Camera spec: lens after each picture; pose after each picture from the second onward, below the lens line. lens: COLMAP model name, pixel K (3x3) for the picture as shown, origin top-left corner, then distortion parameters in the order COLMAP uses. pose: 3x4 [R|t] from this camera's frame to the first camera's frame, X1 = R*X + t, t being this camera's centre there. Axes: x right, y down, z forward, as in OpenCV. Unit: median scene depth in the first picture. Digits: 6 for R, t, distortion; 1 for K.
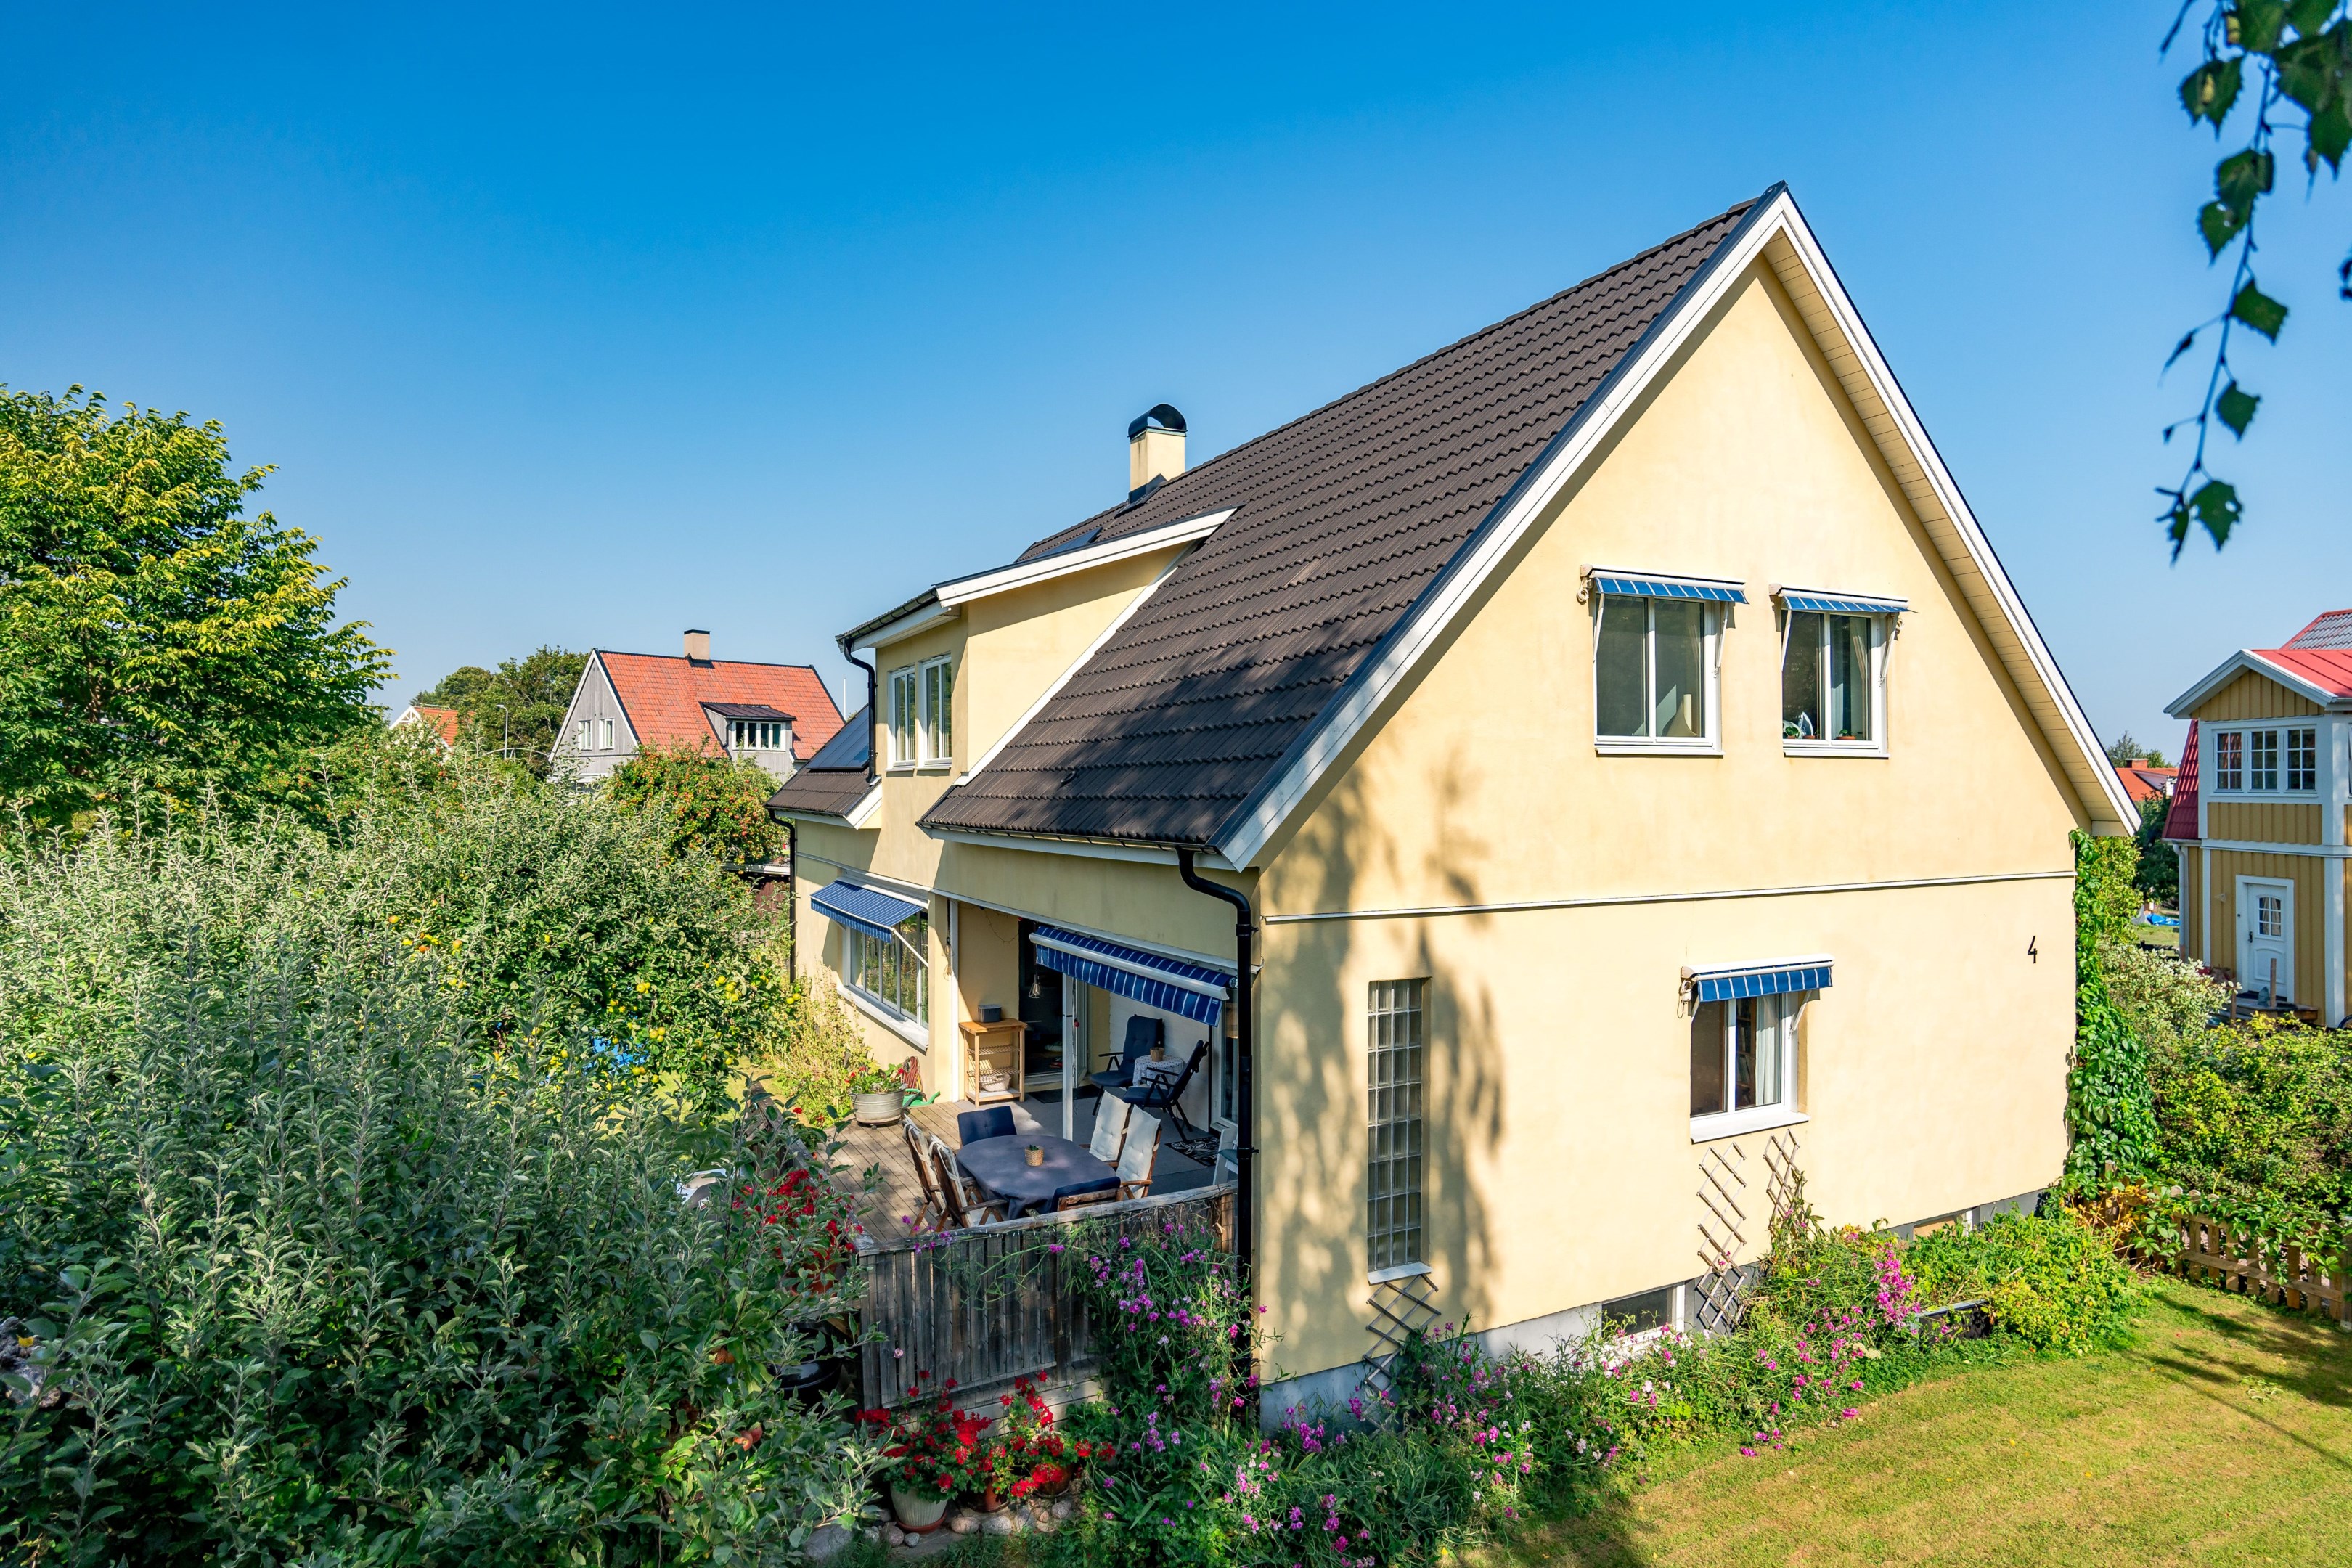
lens RADIAL K [[1259.3, 0, 1176.0], [0, 1259.3, 784.0], [0, 0, 1]] dist [0.000356, -0.001261]
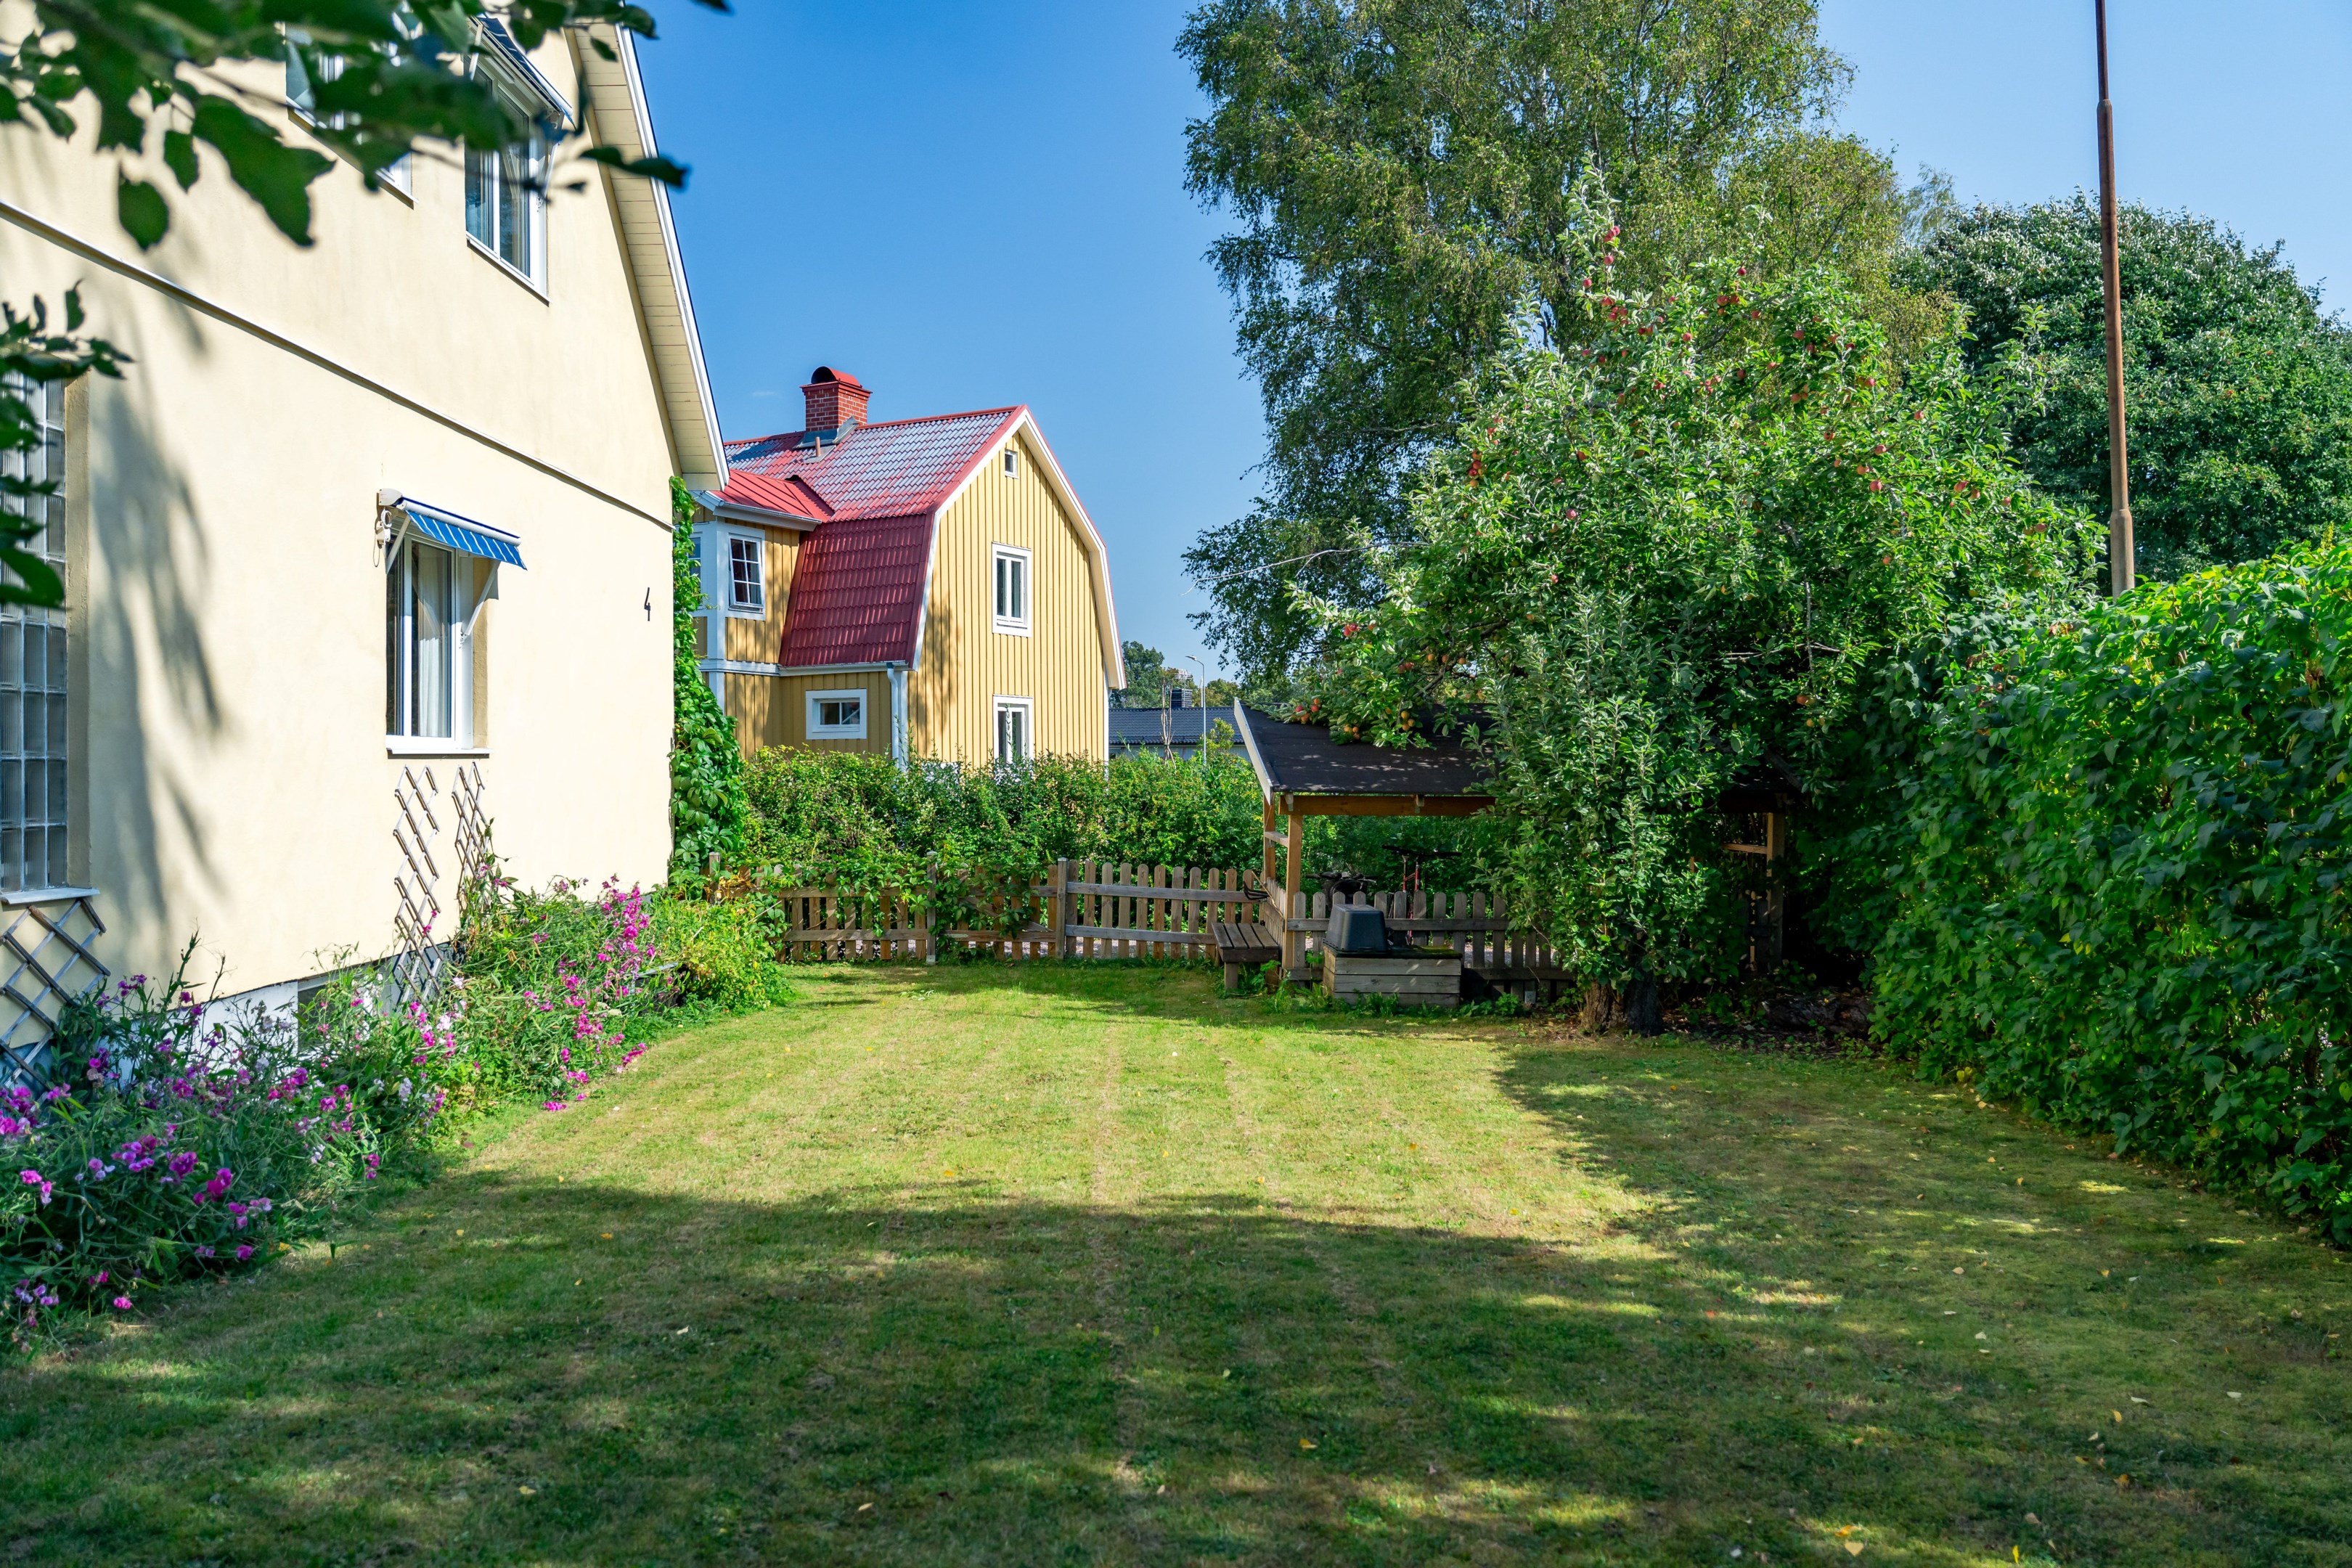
lens RADIAL K [[1743.9, 0, 1176.0], [0, 1743.9, 784.0], [0, 0, 1]] dist [-0.006790, -0.003309]
pose [[0.449476, -0.006879, 0.893266, -0.231003], [0.001011, 0.999974, 0.007192, 0.280919], [-0.893292, -0.002329, 0.449471, 0.187463]]
